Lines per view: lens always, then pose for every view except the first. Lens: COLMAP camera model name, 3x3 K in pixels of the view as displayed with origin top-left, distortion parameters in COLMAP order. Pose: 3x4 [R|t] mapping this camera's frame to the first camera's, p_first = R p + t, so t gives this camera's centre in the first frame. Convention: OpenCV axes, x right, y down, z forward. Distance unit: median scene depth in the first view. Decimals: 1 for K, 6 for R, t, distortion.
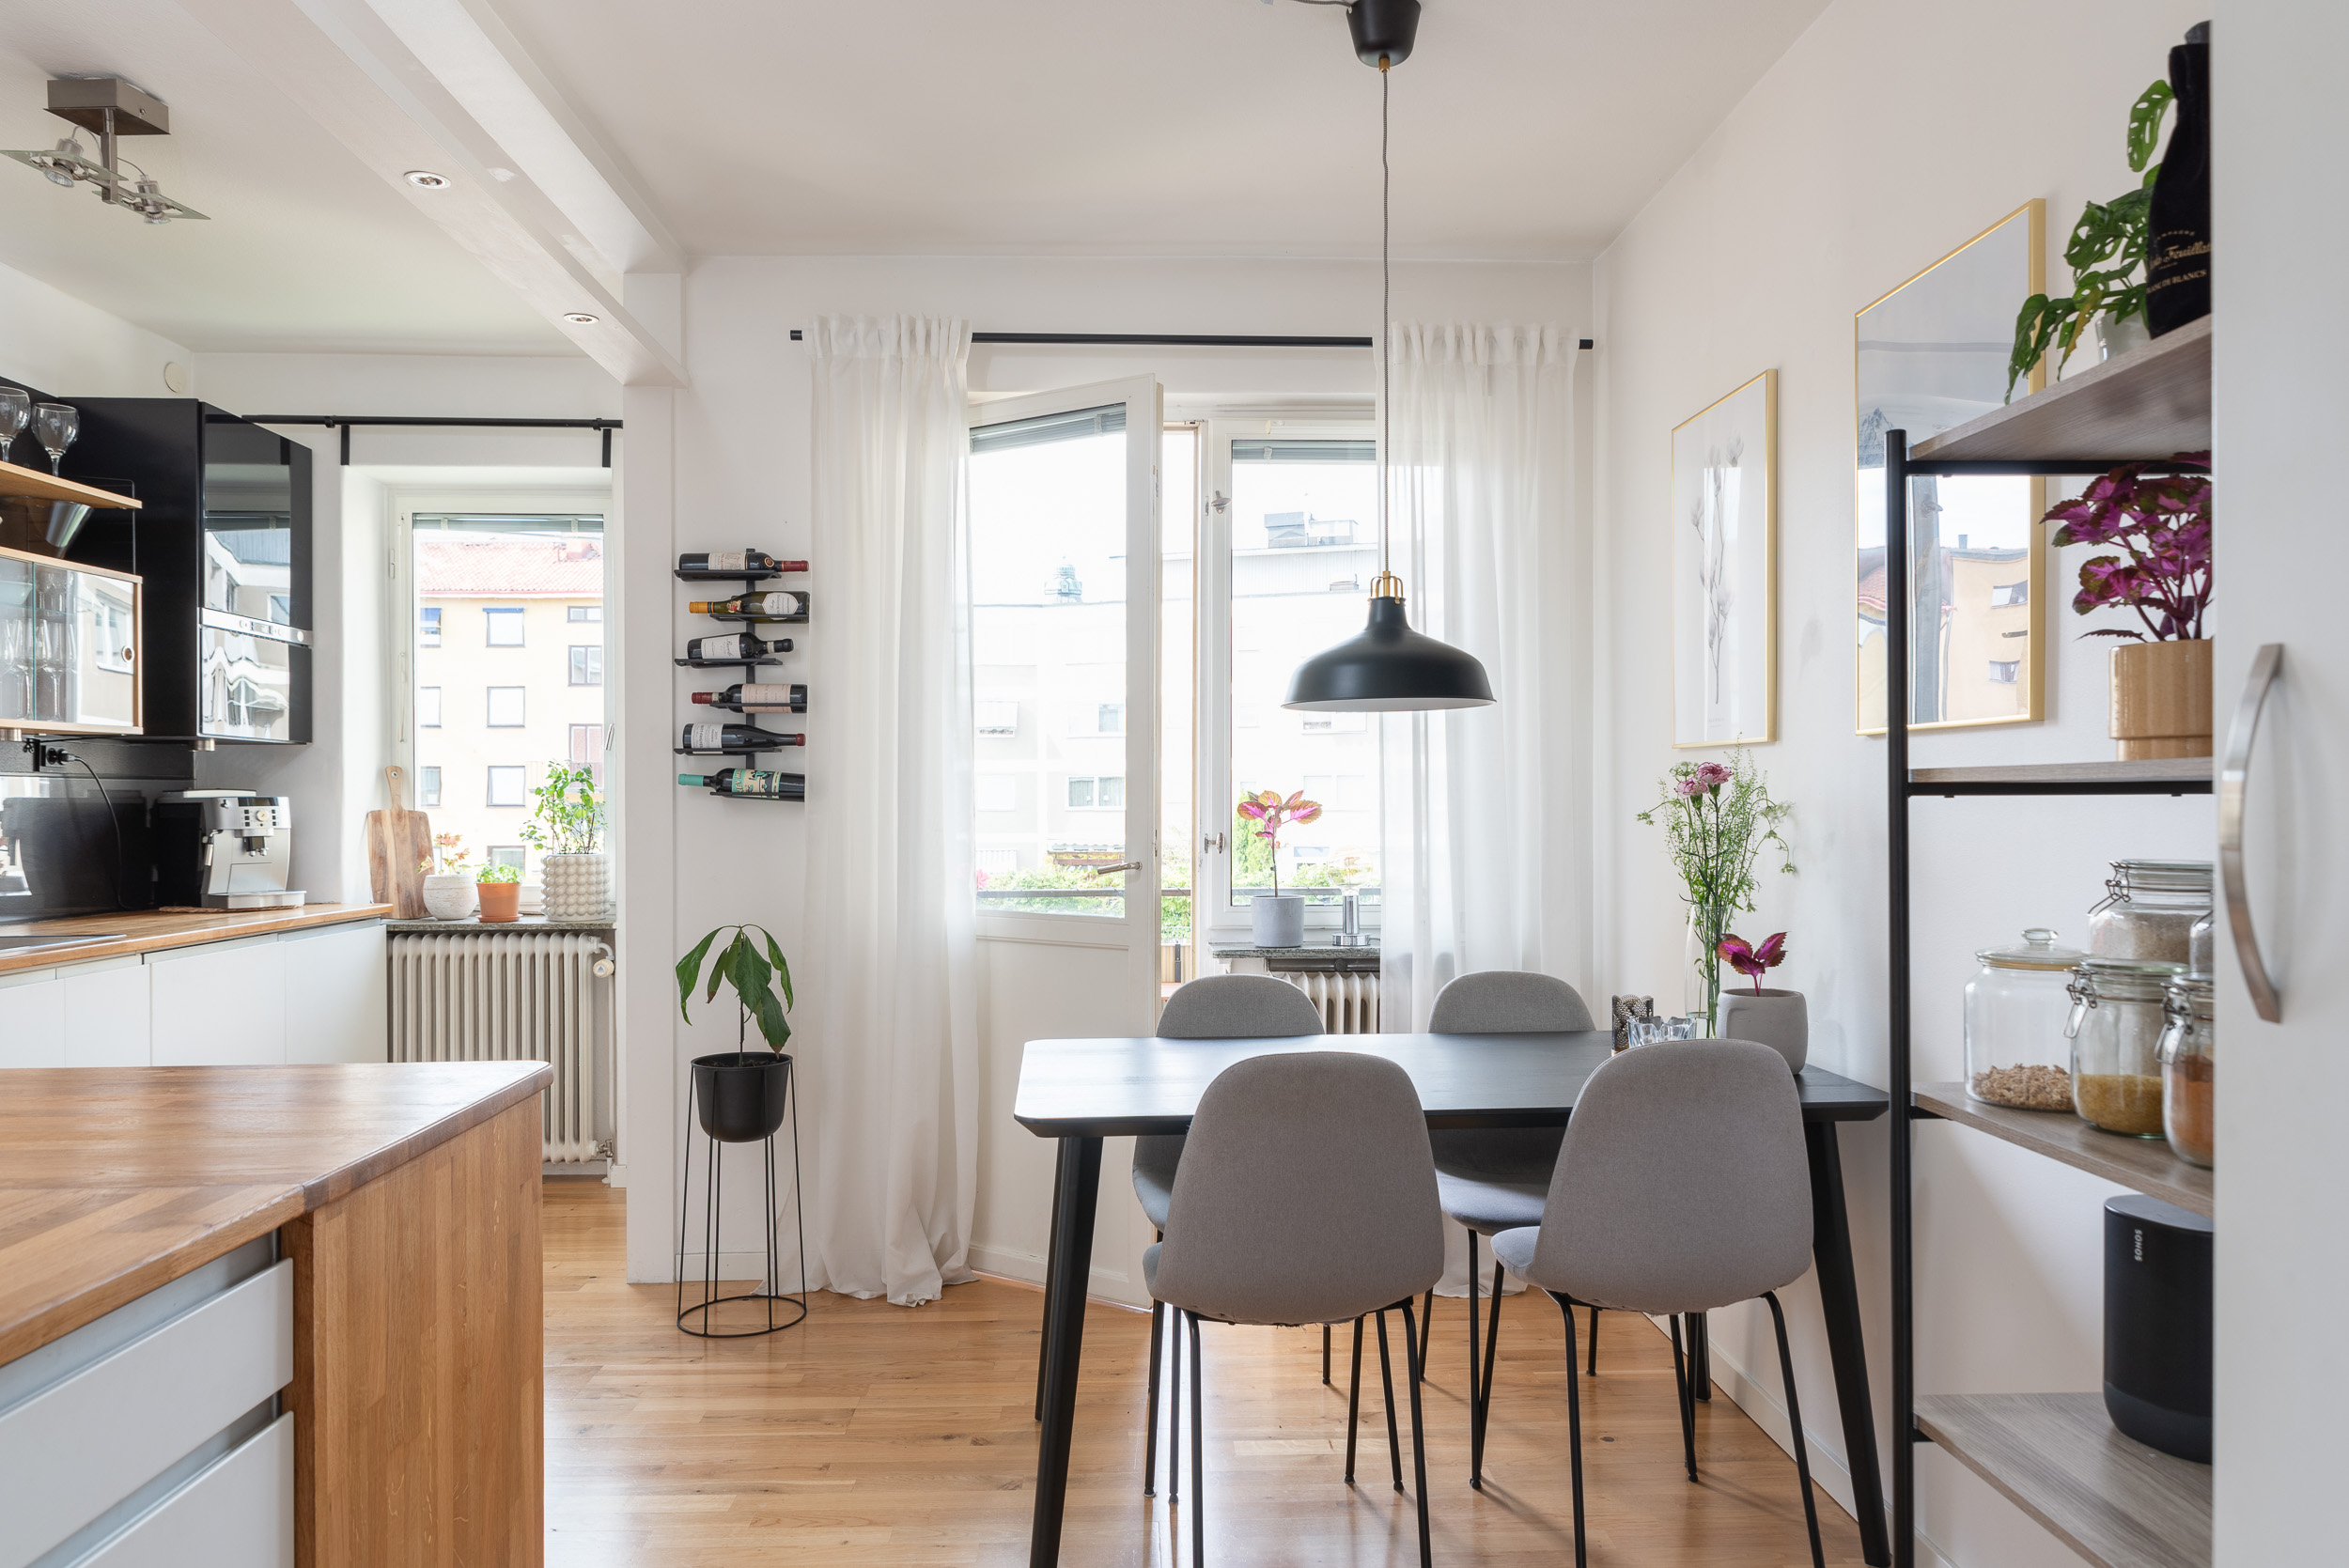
lens RADIAL K [[1625.0, 0, 1174.2], [0, 1625.0, 797.1], [0, 0, 1]] dist [0.009731, 0.004089]
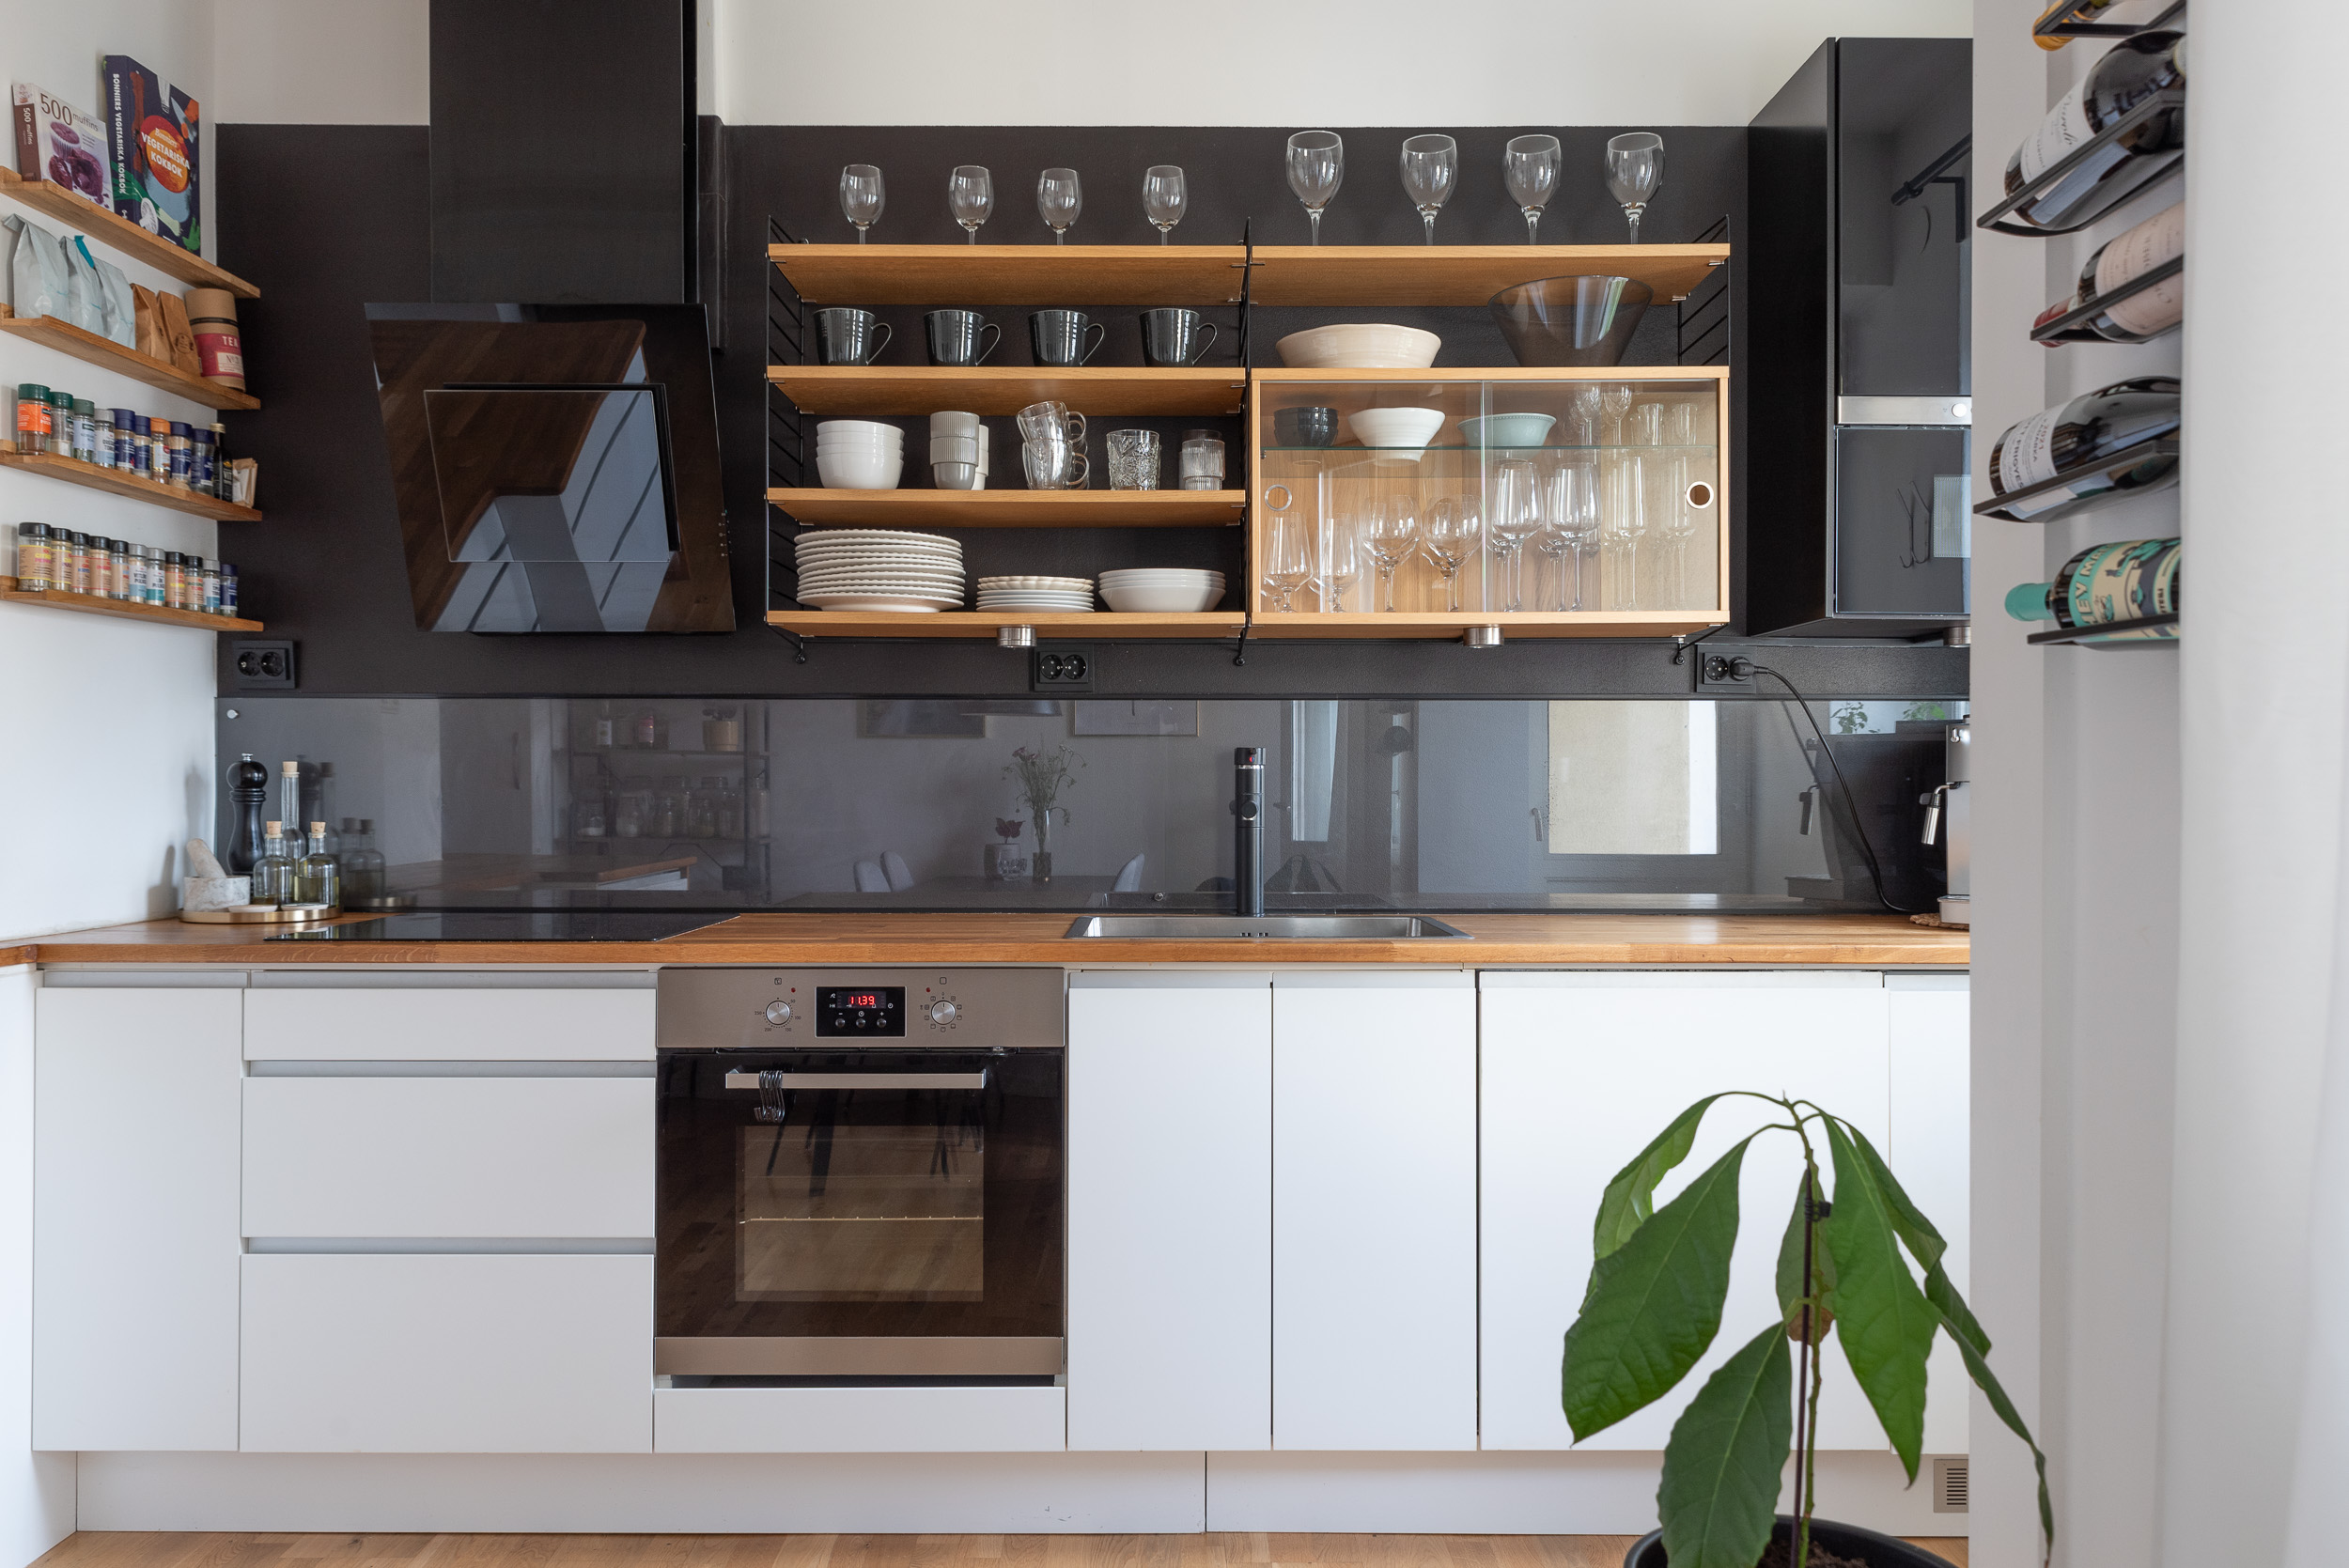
lens RADIAL K [[1680.7, 0, 1174.5], [0, 1680.7, 784.0], [0, 0, 1]] dist [-0.004606, 0.002571]
pose [[-0.038617, 0.004377, -0.999245, 0.009742], [0.000016, 0.999990, 0.004380, 0.020589], [0.999254, 0.000153, -0.038616, 0.840660]]
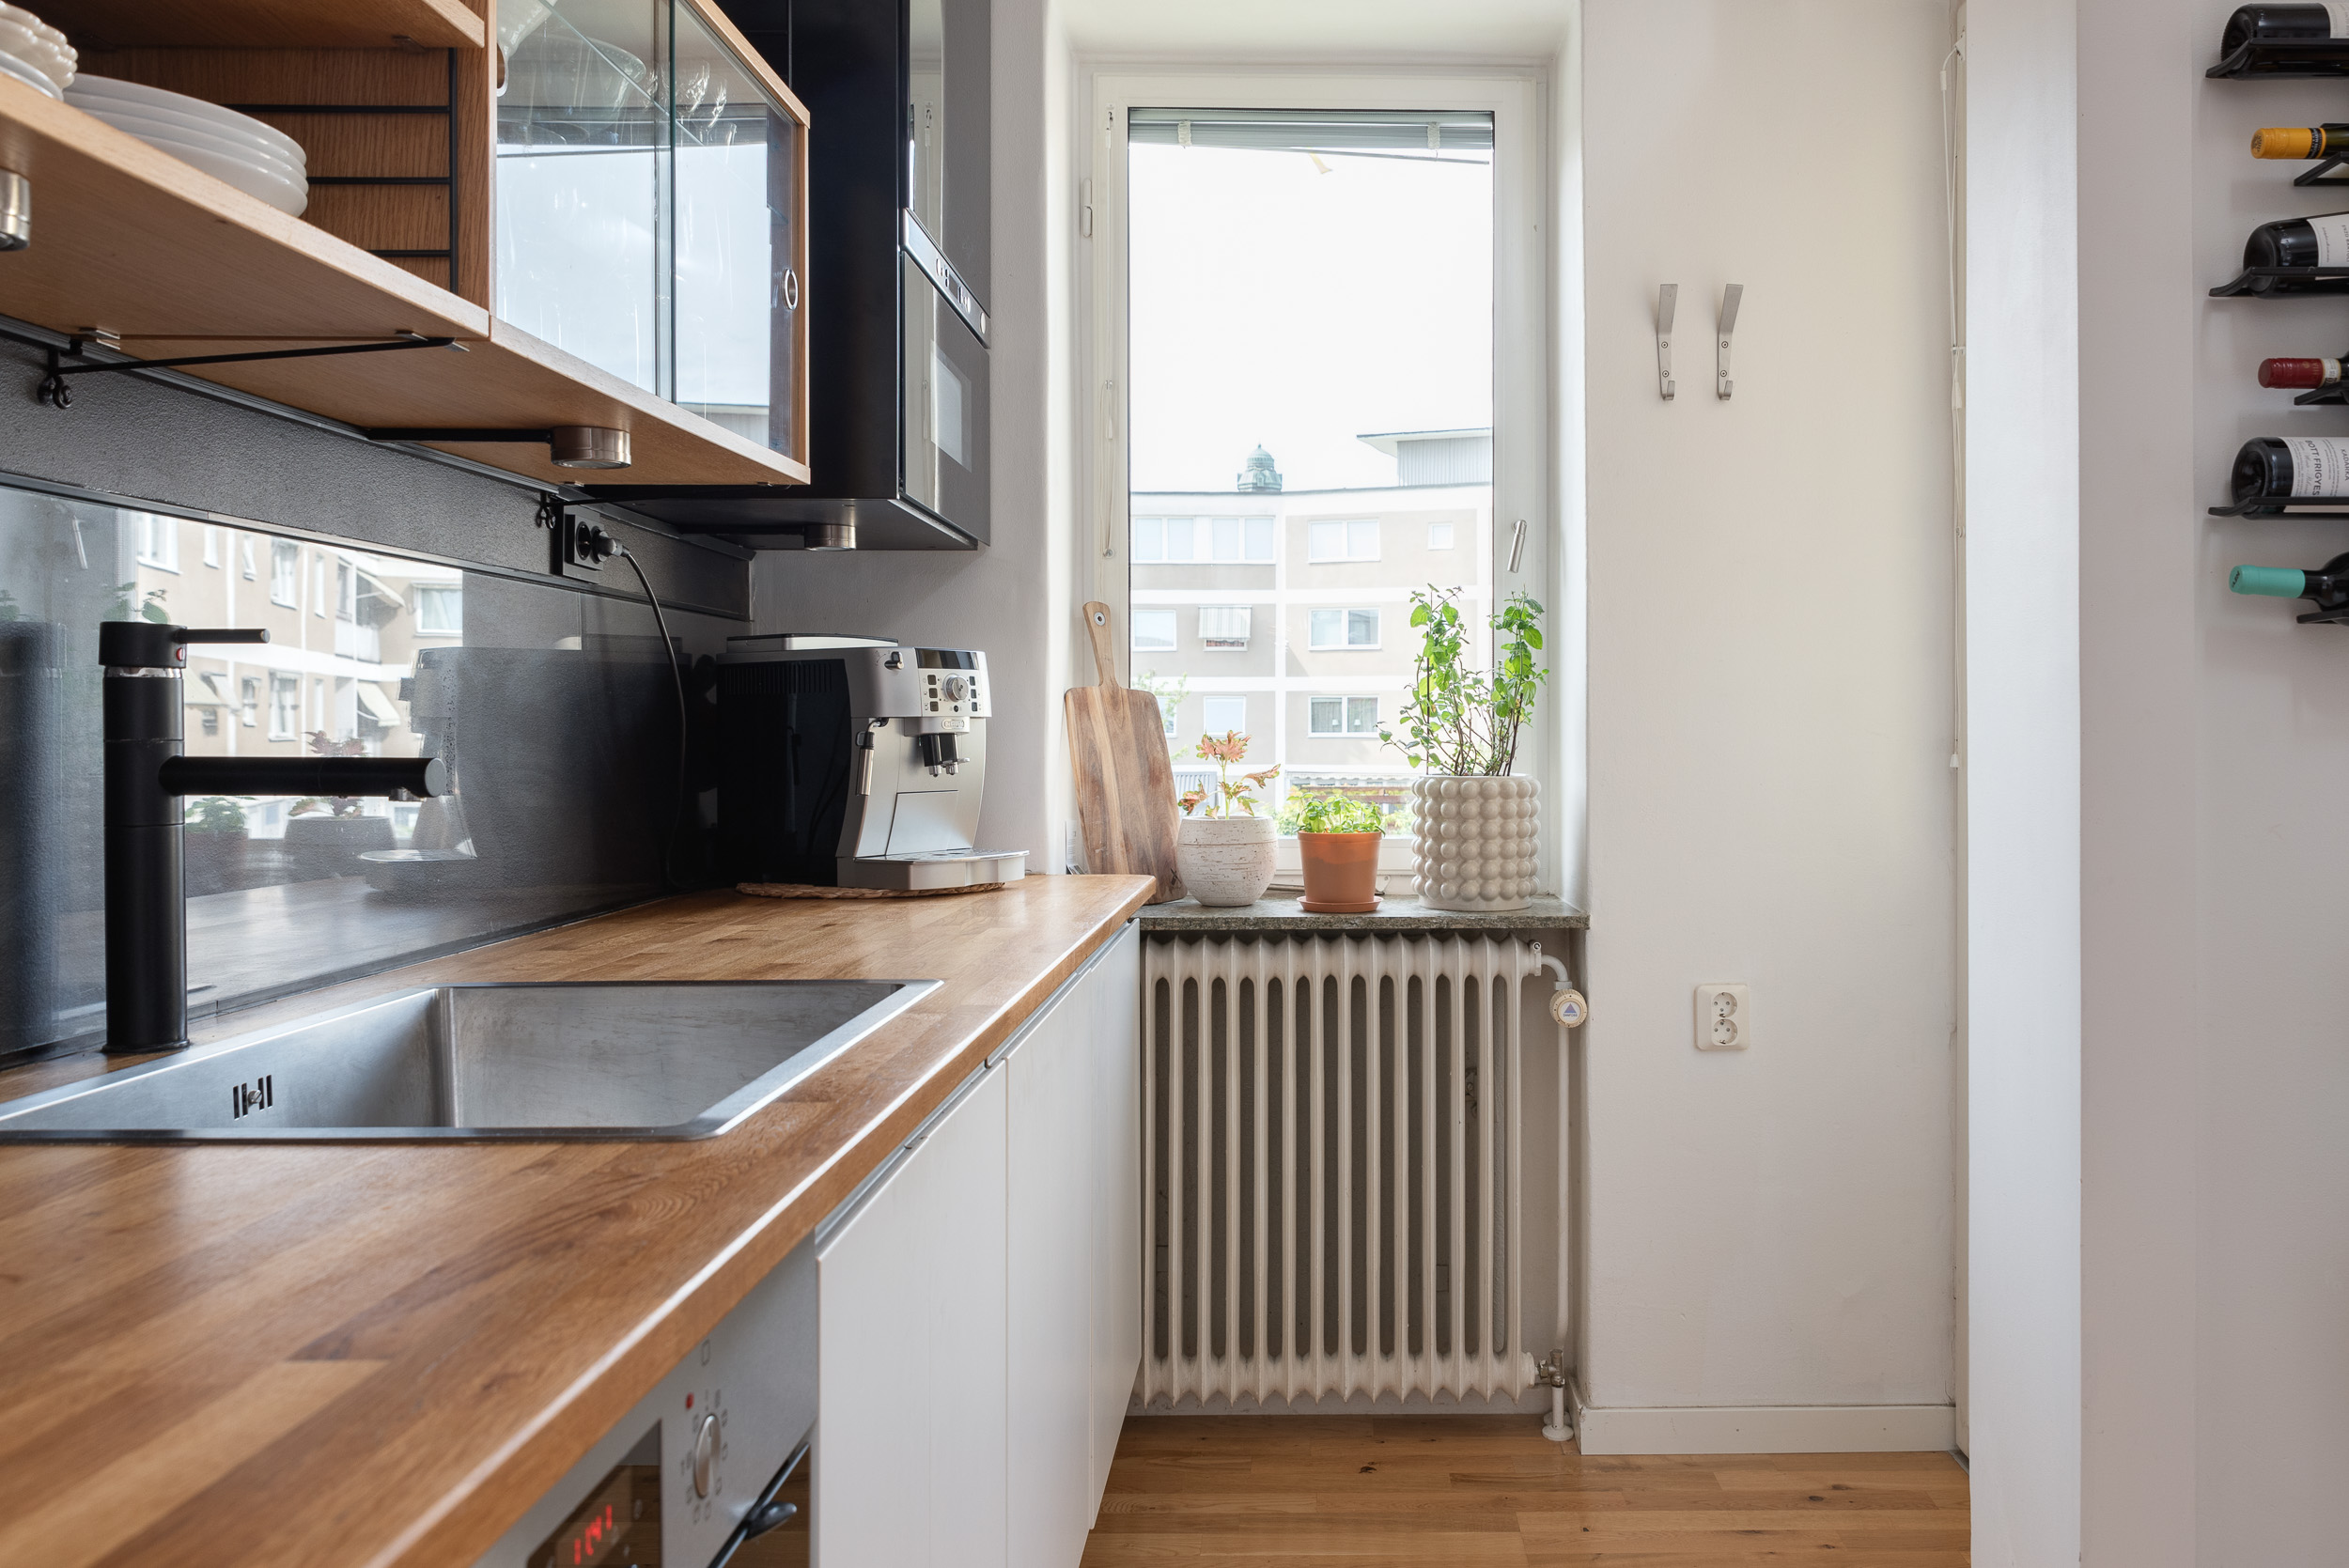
lens RADIAL K [[1671.6, 0, 1175.6], [0, 1671.6, 725.5], [0, 0, 1]] dist [-0.006789, -0.000017]
pose [[0.999984, 0.001934, -0.005387, -0.557350], [-0.001959, 0.999987, -0.004615, 0.026894], [0.005378, 0.004626, 0.999975, 0.591857]]
